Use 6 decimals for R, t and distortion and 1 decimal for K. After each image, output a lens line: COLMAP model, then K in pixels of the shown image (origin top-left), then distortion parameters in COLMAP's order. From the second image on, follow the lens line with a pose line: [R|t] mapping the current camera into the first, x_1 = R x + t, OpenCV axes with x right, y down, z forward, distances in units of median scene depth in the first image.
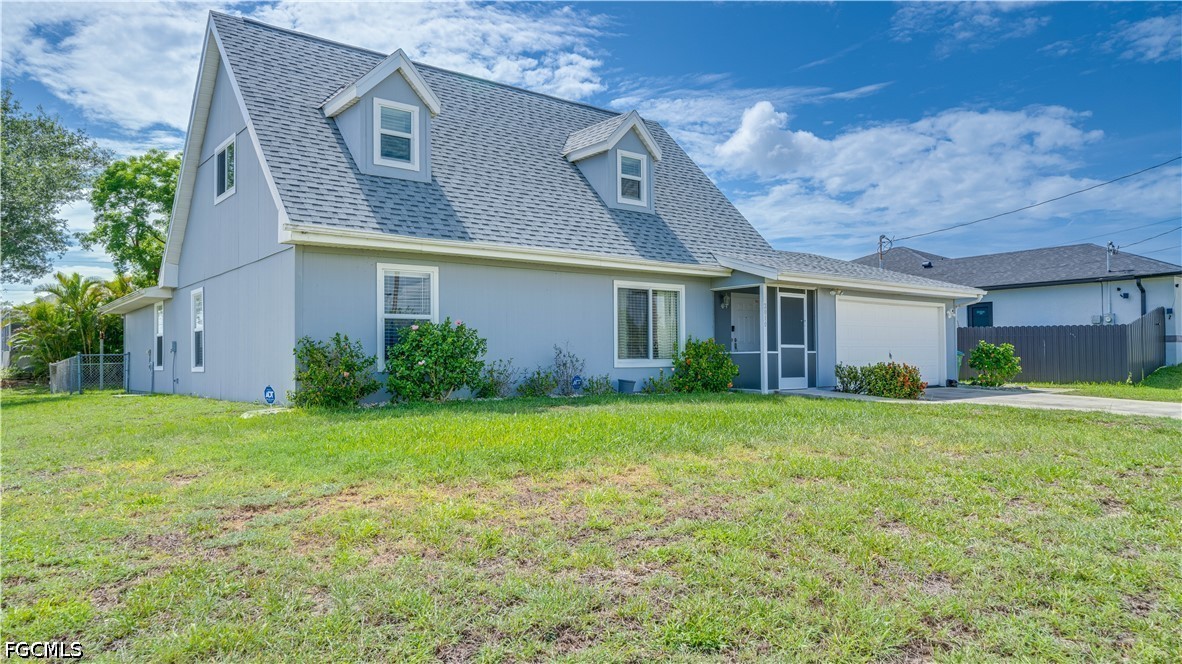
lens RADIAL K [[824.7, 0, 591.0], [0, 824.7, 332.0], [0, 0, 1]] dist [0.004966, 0.000269]
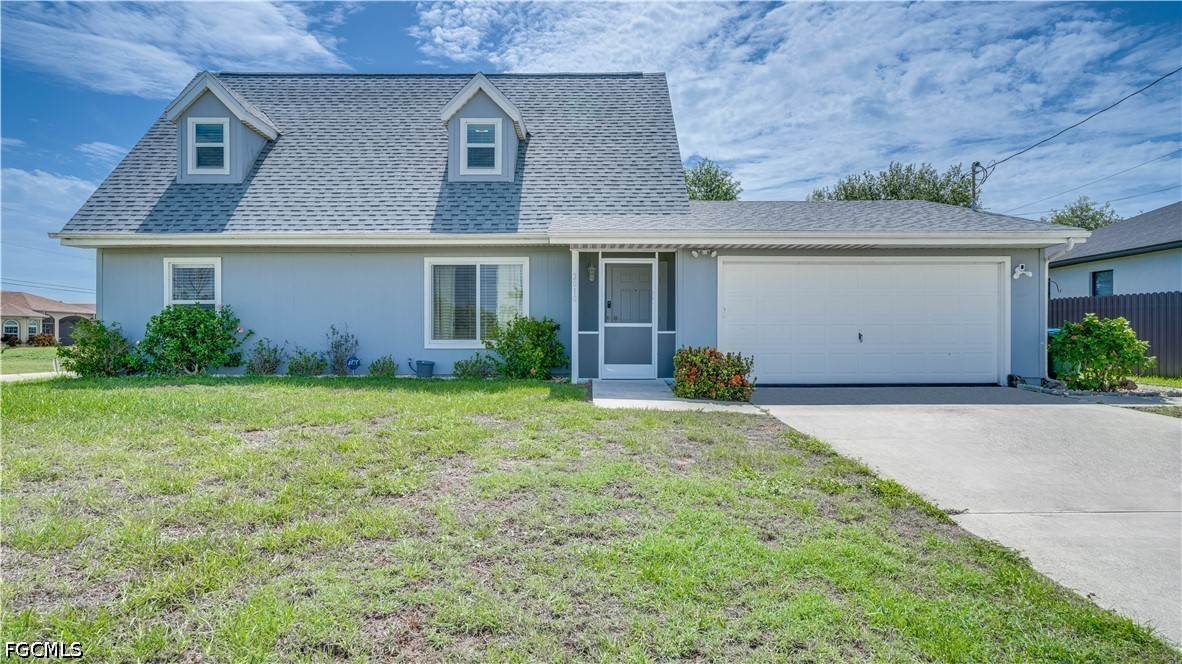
lens RADIAL K [[675.1, 0, 590.8], [0, 675.1, 337.8], [0, 0, 1]] dist [0.021087, -0.001380]
pose [[0.772323, 0.001009, -0.635229, 0.639338], [0.014747, 0.999701, 0.019518, 0.016727], [0.635059, -0.024442, 0.772077, 0.479069]]
